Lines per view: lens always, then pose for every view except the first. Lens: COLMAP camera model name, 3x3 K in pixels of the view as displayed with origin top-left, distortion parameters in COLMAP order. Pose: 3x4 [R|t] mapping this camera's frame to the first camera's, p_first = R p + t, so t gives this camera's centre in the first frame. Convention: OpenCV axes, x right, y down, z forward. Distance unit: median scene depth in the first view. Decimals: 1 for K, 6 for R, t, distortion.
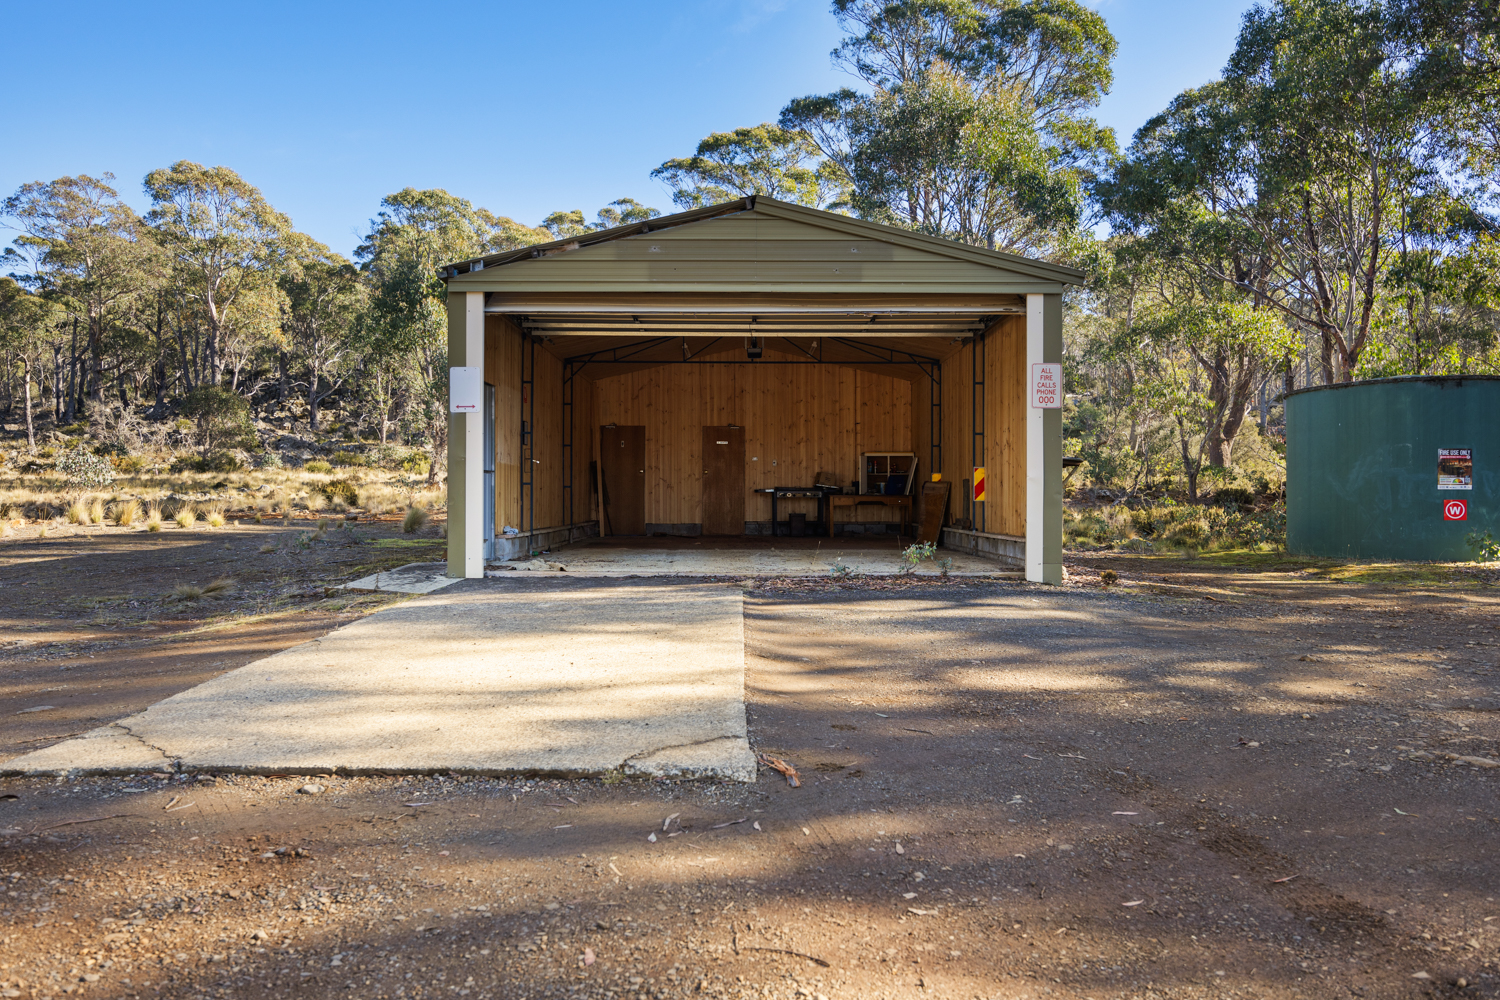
lens RADIAL K [[1025.6, 0, 760.9], [0, 1025.6, 499.6], [0, 0, 1]] dist [-0.003814, 0.002497]
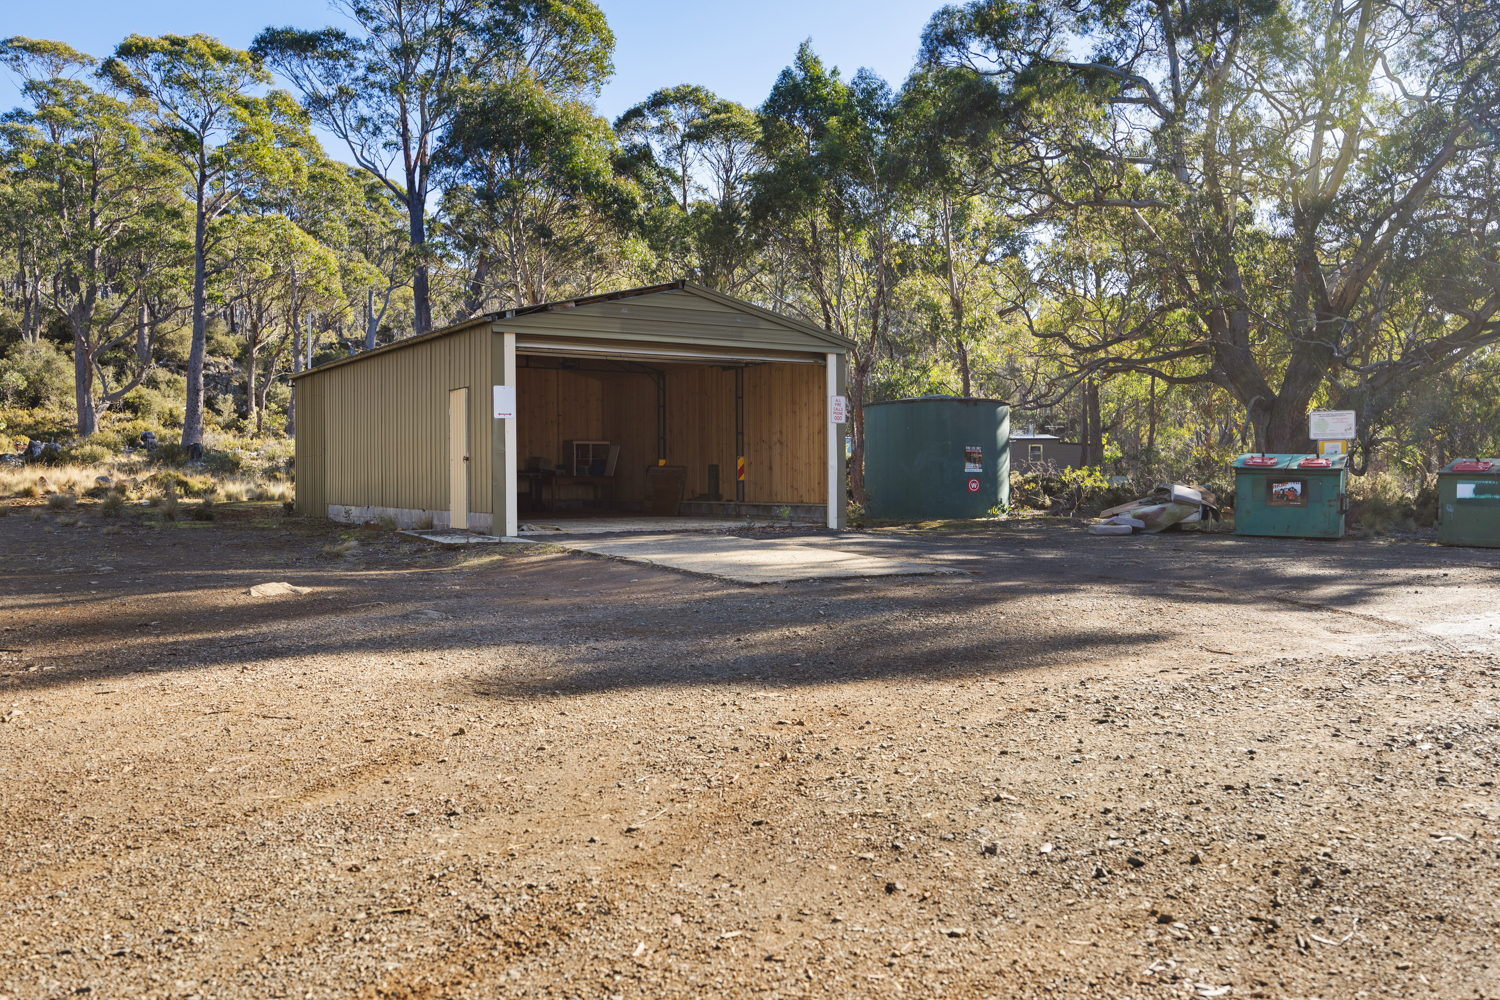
lens RADIAL K [[1281.9, 0, 751.8], [0, 1281.9, 483.0], [0, 0, 1]] dist [-0.001232, -0.008901]
pose [[0.843008, -0.005249, 0.537876, -0.511894], [0.004782, 0.999986, 0.002265, 0.000777], [-0.537880, 0.000663, 0.843021, -0.356883]]
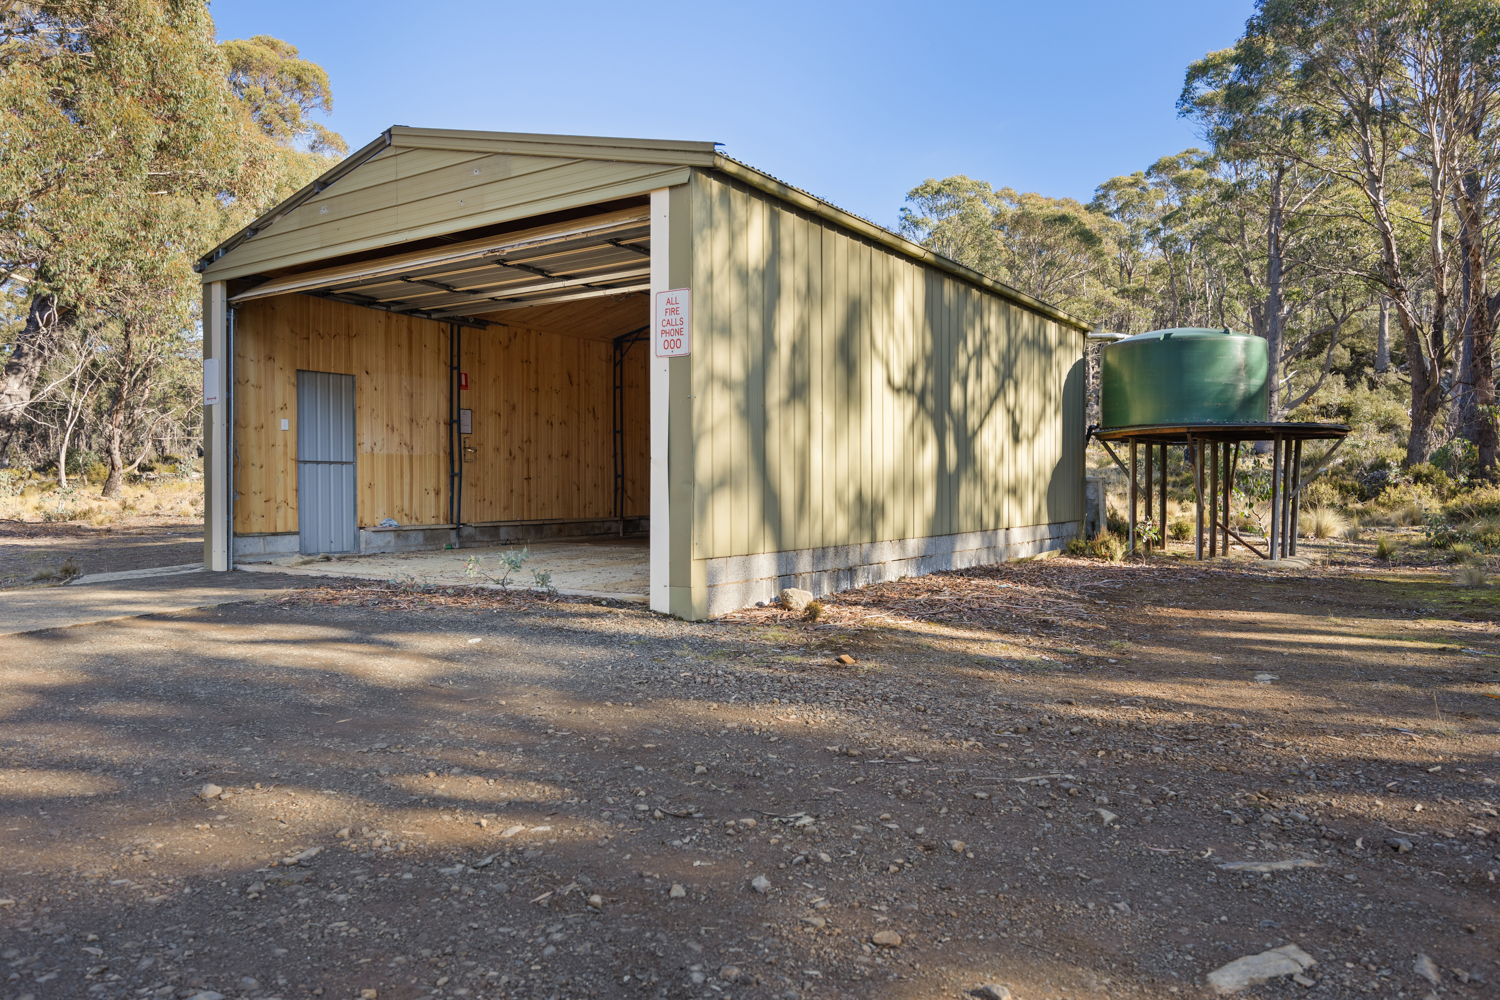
lens RADIAL K [[1025.6, 0, 760.9], [0, 1025.6, 499.6], [0, 0, 1]] dist [-0.003814, 0.002497]
pose [[0.838658, -0.002908, -0.544650, 0.374901], [0.011586, 0.999855, 0.012503, -0.001862], [0.544535, -0.016796, 0.838570, 0.253217]]
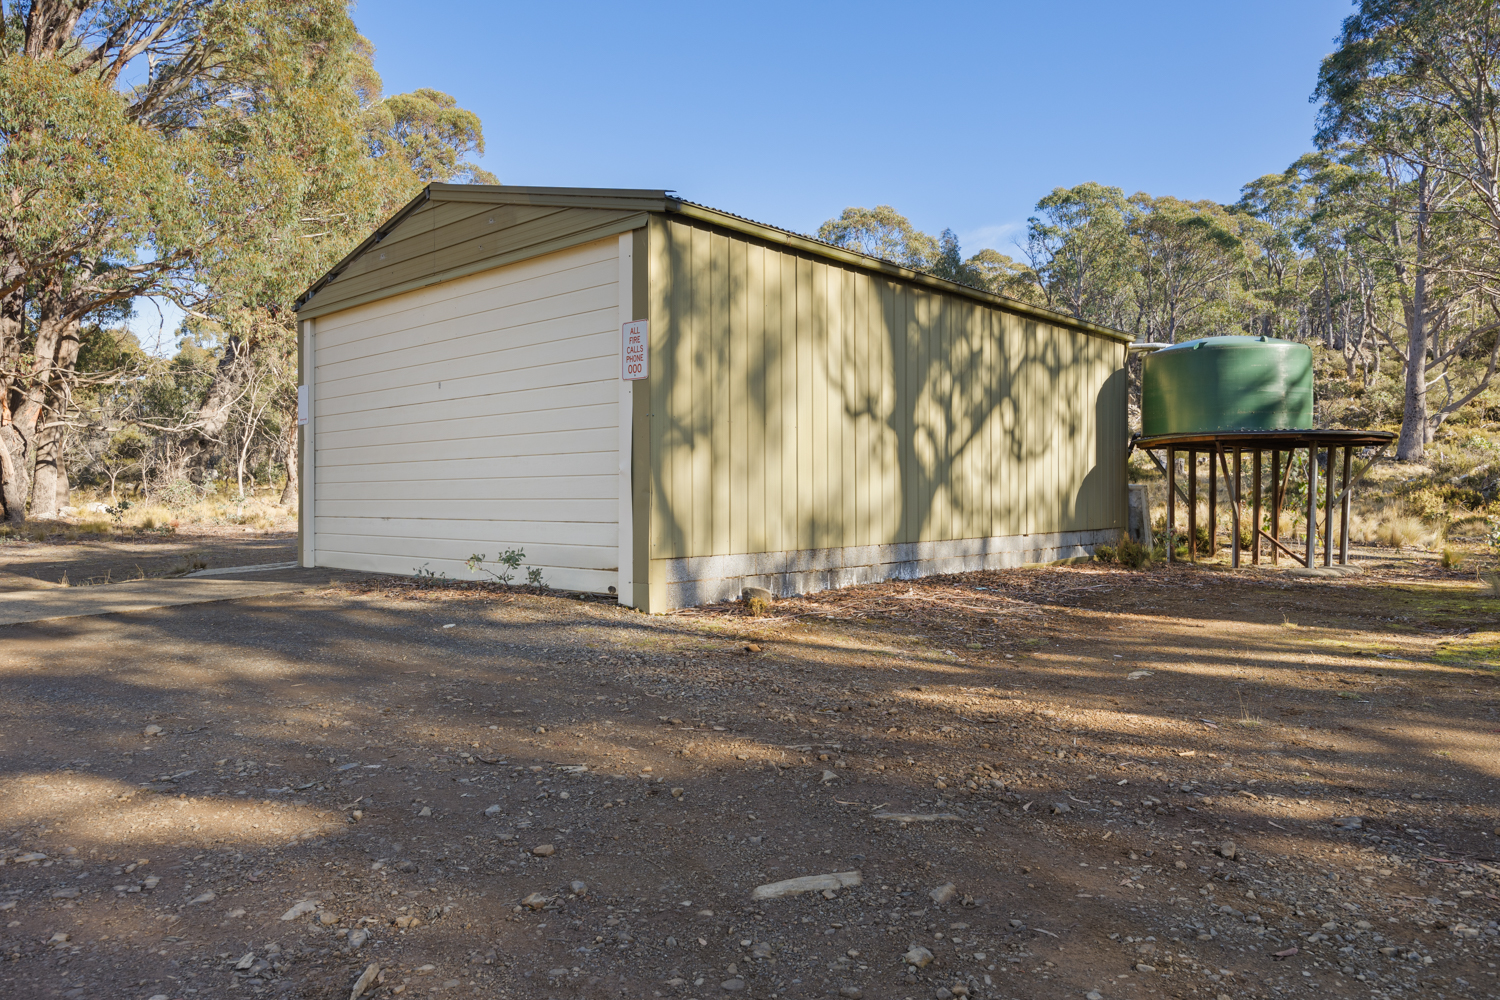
lens RADIAL K [[996.1, 0, 750.0], [0, 996.1, 500.0], [0, 0, 1]] dist [0.000754, -0.004419]
pose [[0.746363, -0.007146, -0.665500, 0.450959], [0.012197, 0.999921, 0.002942, -0.000677], [0.665427, -0.010313, 0.746392, 0.273649]]
